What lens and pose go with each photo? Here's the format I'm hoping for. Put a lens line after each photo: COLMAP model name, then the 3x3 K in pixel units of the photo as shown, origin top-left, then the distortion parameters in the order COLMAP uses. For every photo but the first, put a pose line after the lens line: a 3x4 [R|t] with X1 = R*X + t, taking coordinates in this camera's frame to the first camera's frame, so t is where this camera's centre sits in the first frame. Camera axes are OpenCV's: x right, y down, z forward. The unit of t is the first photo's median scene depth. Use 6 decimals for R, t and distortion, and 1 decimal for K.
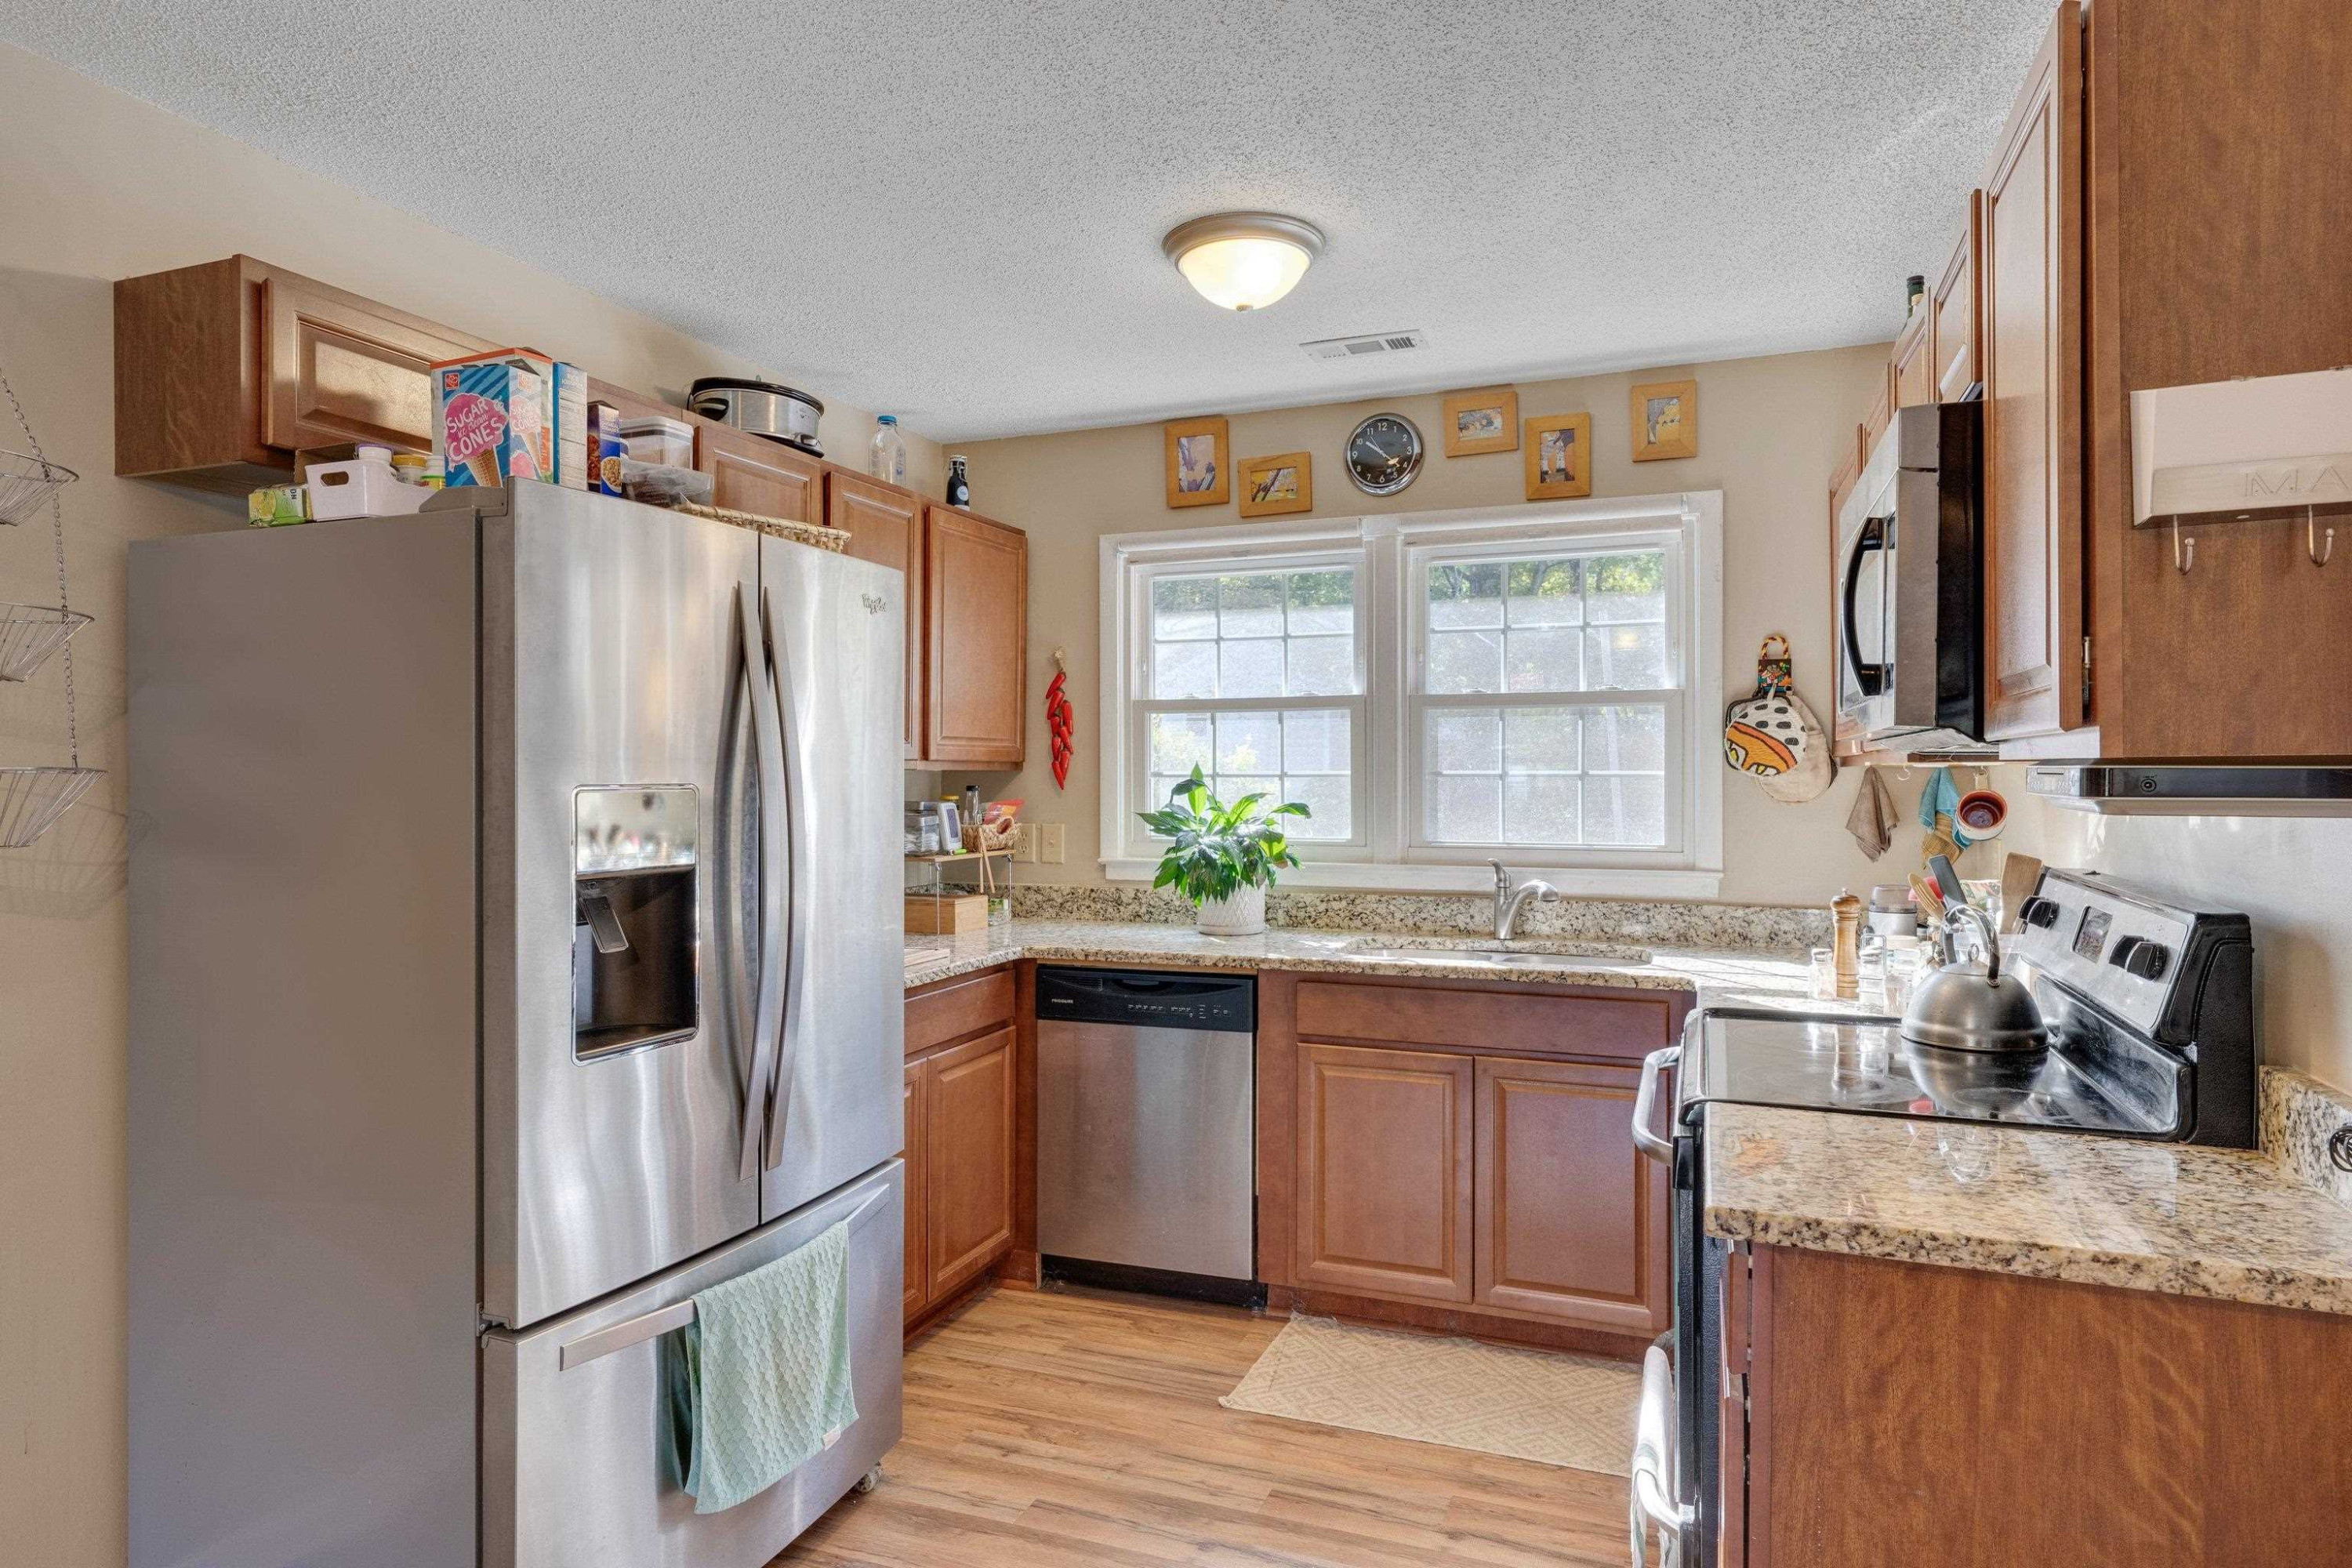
lens RADIAL K [[1348.2, 0, 1189.3], [0, 1348.2, 782.3], [0, 0, 1]] dist [-0.007220, -0.002341]
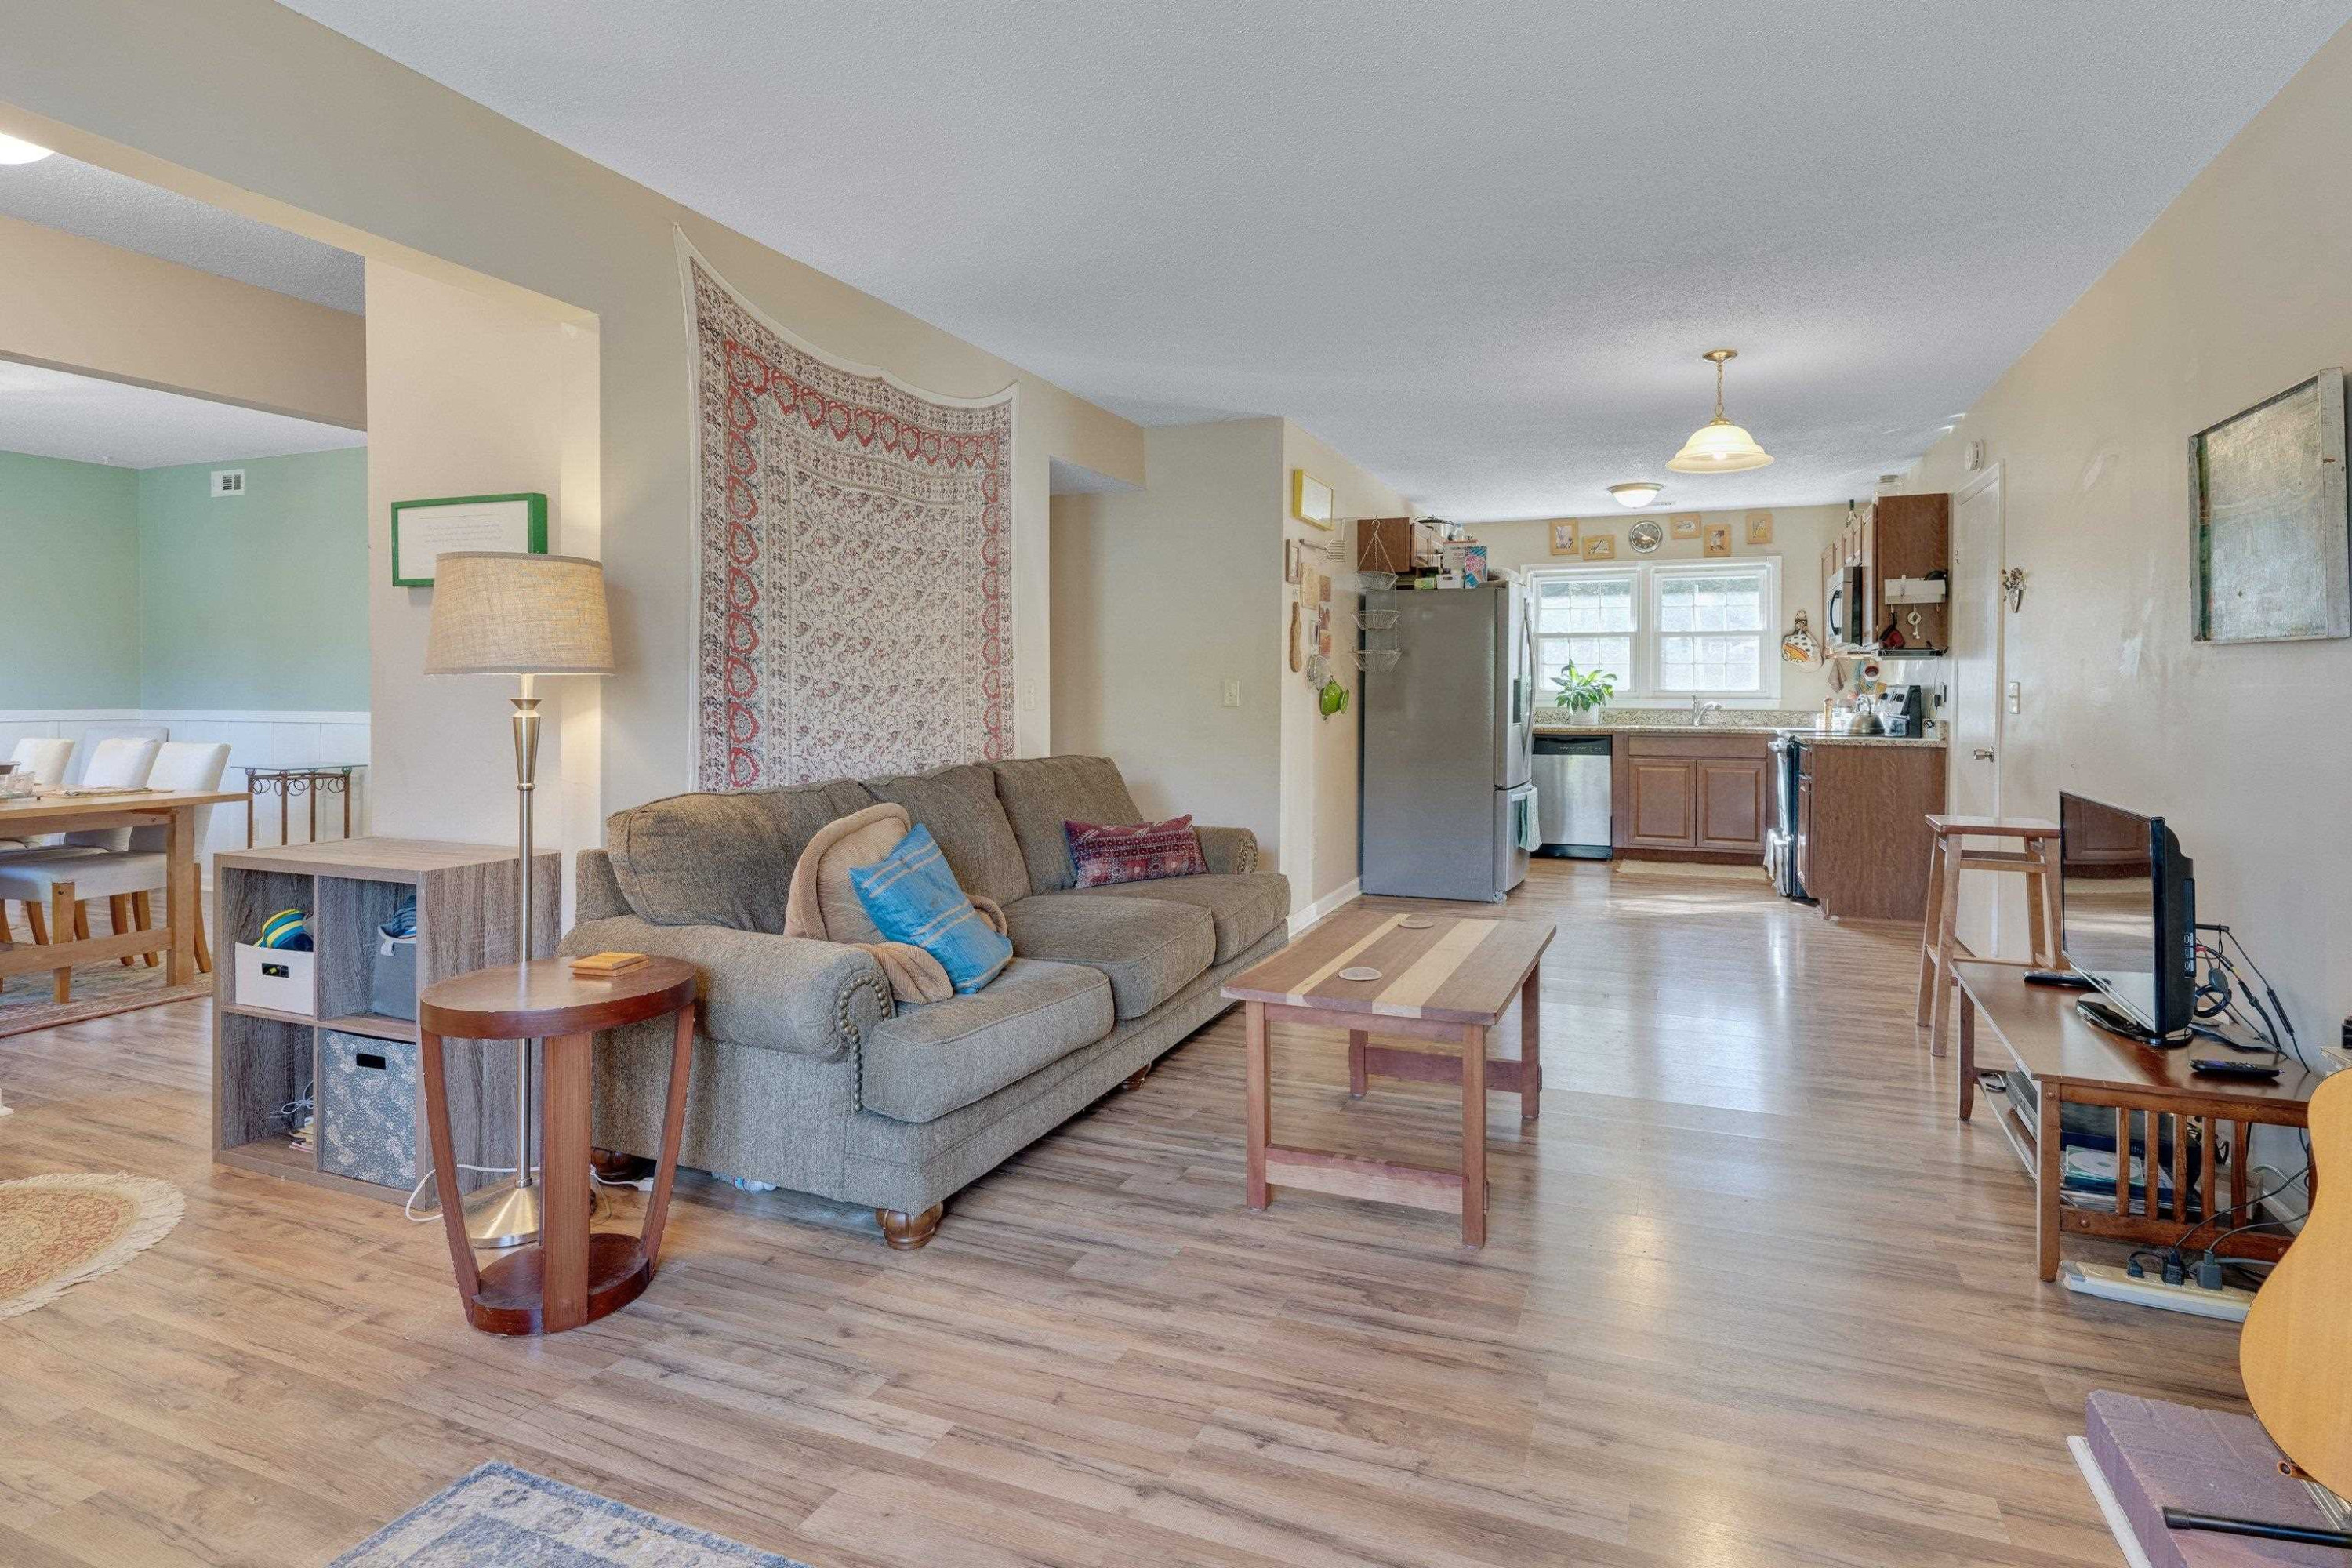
lens RADIAL K [[1168.9, 0, 1249.2], [0, 1168.9, 703.1], [0, 0, 1]] dist [0.001804, -0.000175]
pose [[0.999992, 0.003831, -0.000775, -0.647896], [-0.003827, 0.999976, 0.005822, 0.064876], [0.000797, -0.005819, 0.999983, -1.302653]]
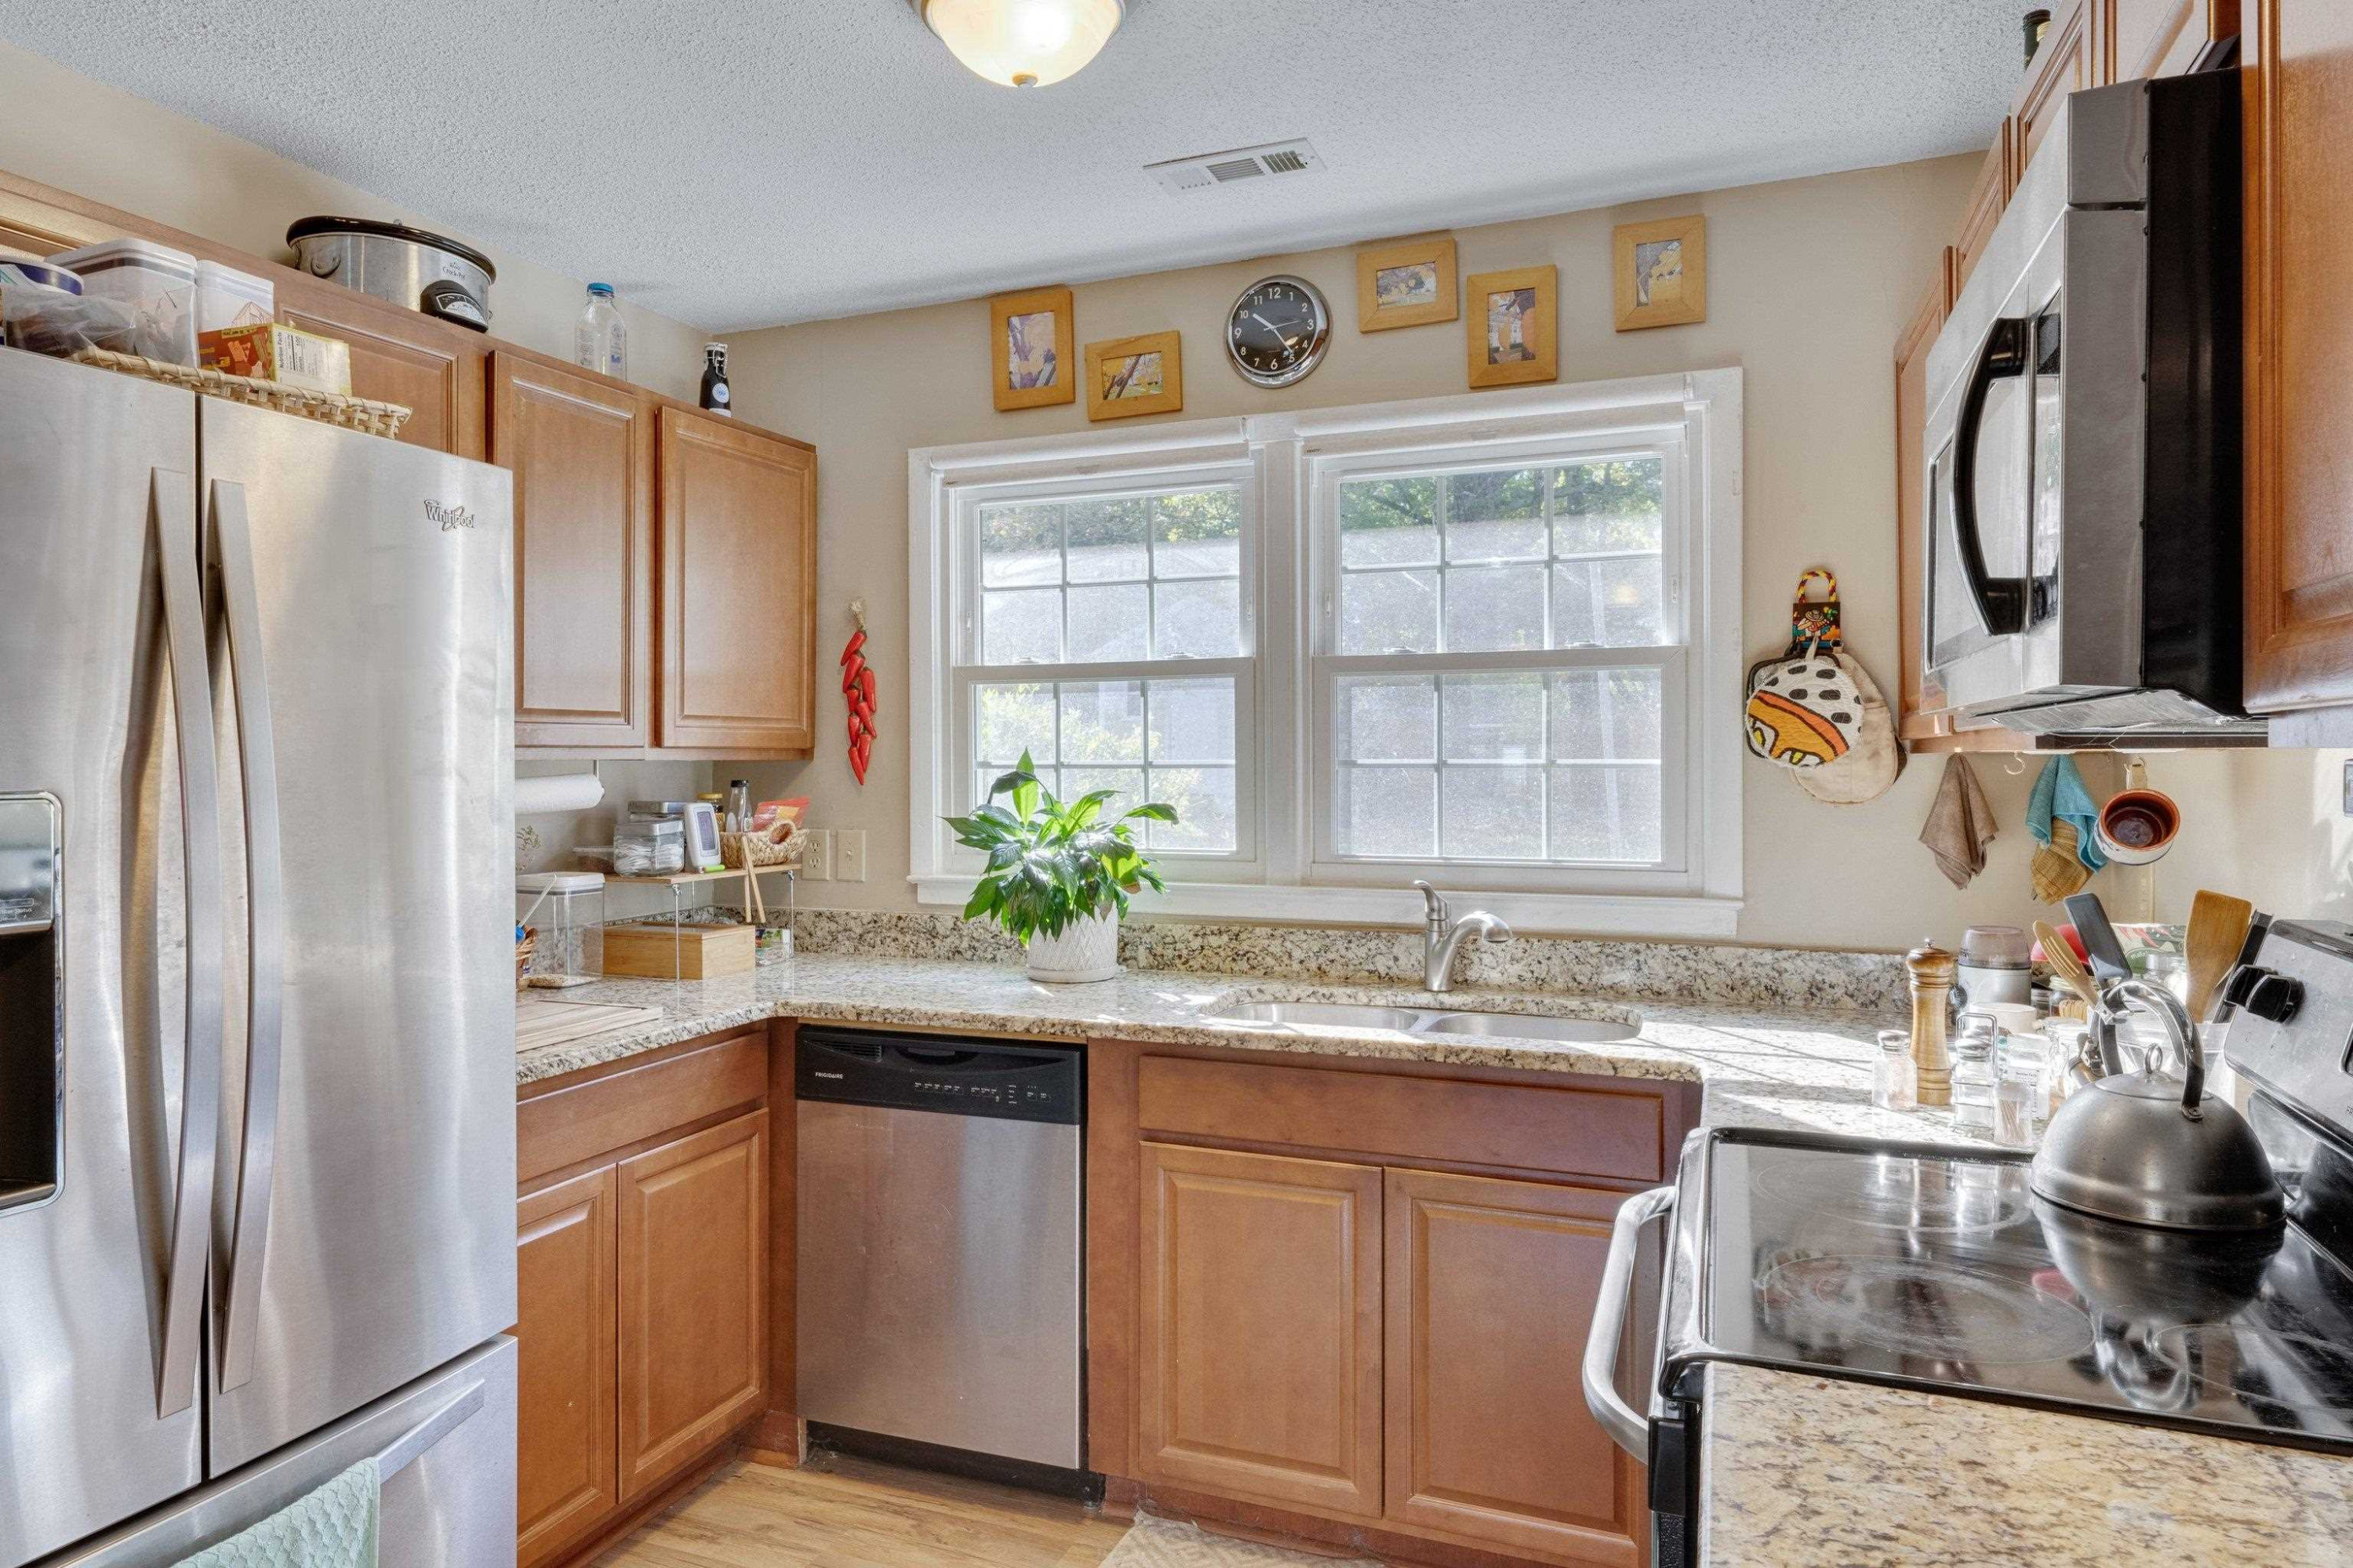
lens RADIAL K [[1348.9, 0, 1160.9], [0, 1348.9, 766.8], [0, 0, 1]] dist [-0.007220, -0.002341]
pose [[0.999448, -0.002170, -0.033162, 0.113230], [0.002265, 0.999993, 0.002844, -0.007420], [0.033155, -0.002917, 0.999446, 0.279914]]
